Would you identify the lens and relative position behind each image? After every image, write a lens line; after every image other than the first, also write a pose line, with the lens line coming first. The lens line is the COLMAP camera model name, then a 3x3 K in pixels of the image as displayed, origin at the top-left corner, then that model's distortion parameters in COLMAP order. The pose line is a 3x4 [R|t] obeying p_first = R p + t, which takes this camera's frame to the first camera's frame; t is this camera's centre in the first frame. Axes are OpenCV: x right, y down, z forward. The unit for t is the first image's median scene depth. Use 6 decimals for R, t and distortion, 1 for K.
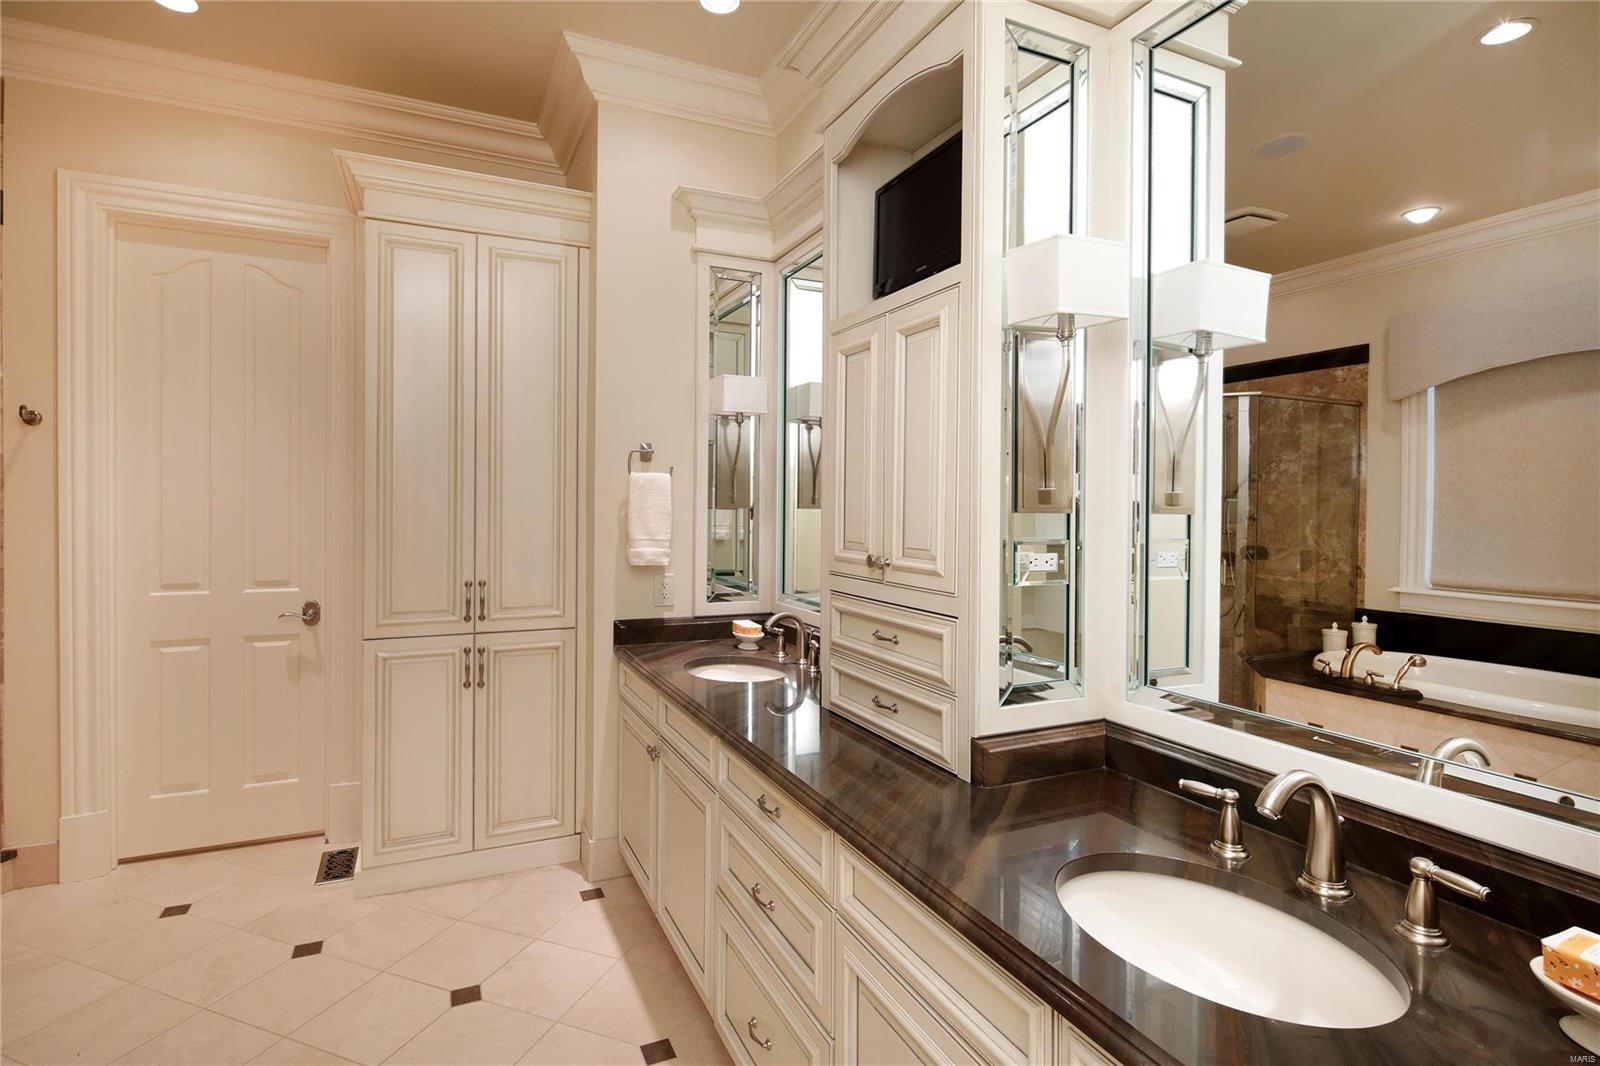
lens RADIAL K [[775.4, 0, 787.2], [0, 775.4, 506.2], [0, 0, 1]] dist [-0.001322, -0.001318]
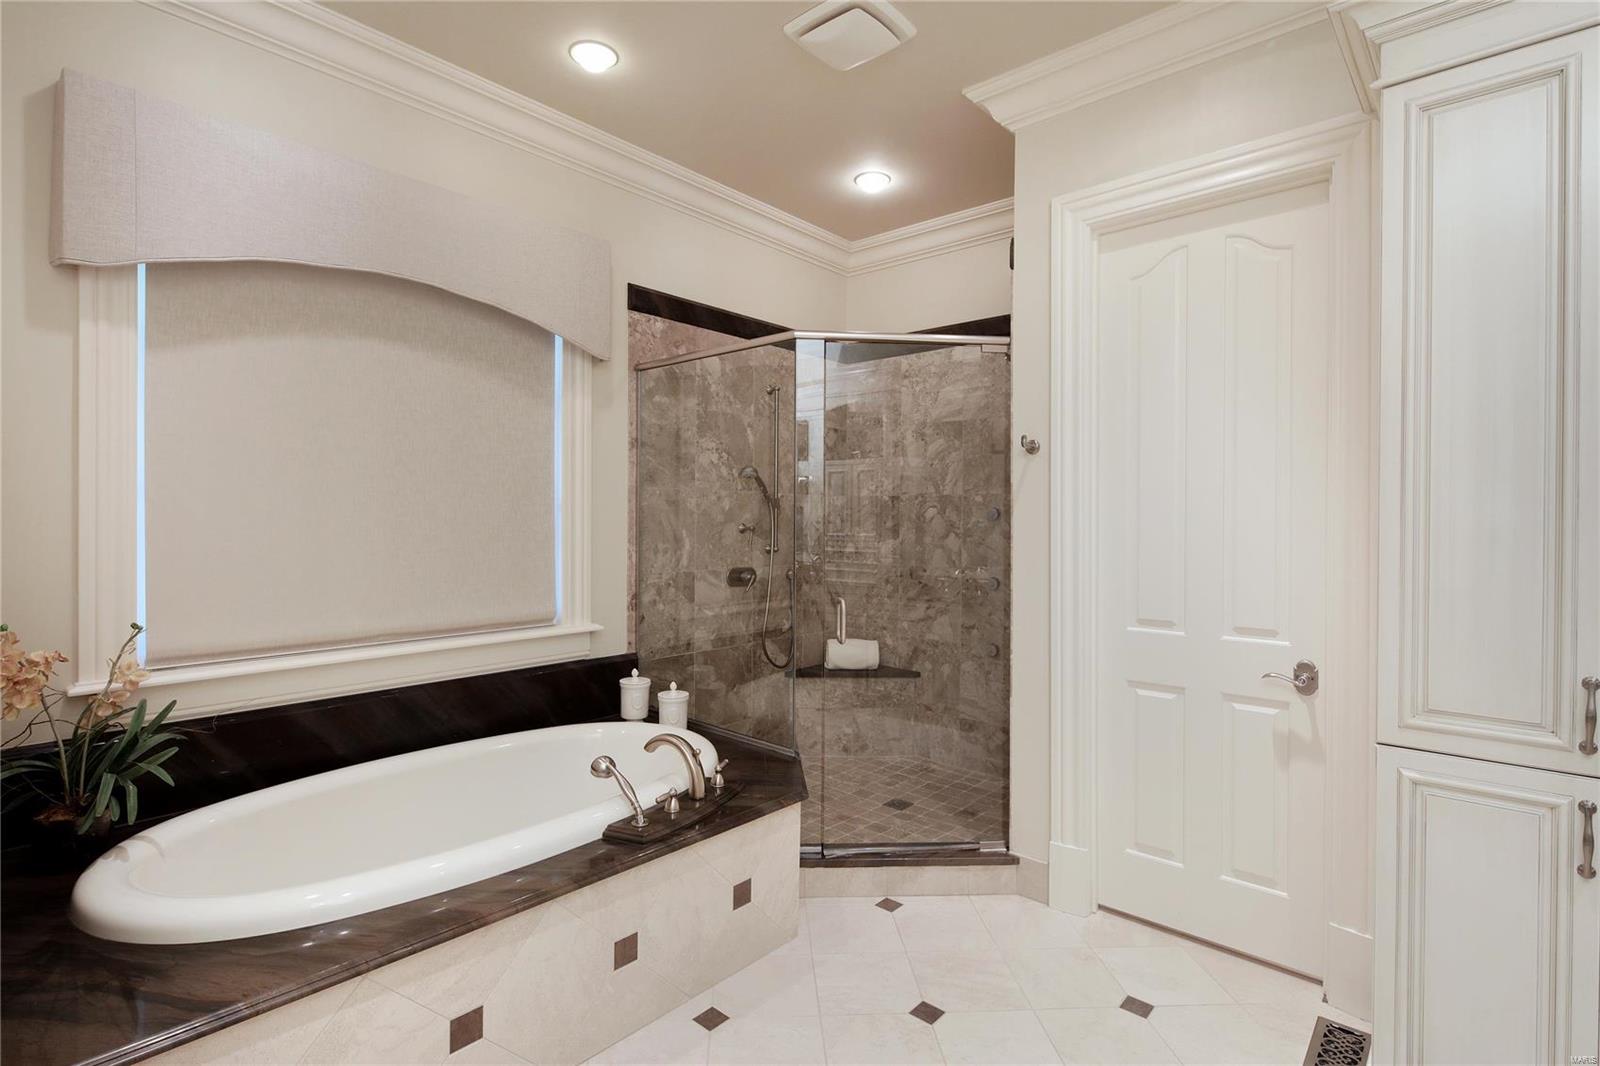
lens RADIAL K [[775.4, 0, 799.9], [0, 775.4, 524.0], [0, 0, 1]] dist [-0.001322, -0.001318]
pose [[0.398997, 0.001560, -0.916951, -0.134491], [-0.003276, 0.999995, 0.000276, -0.008972], [0.916946, 0.002893, 0.399000, 0.274154]]
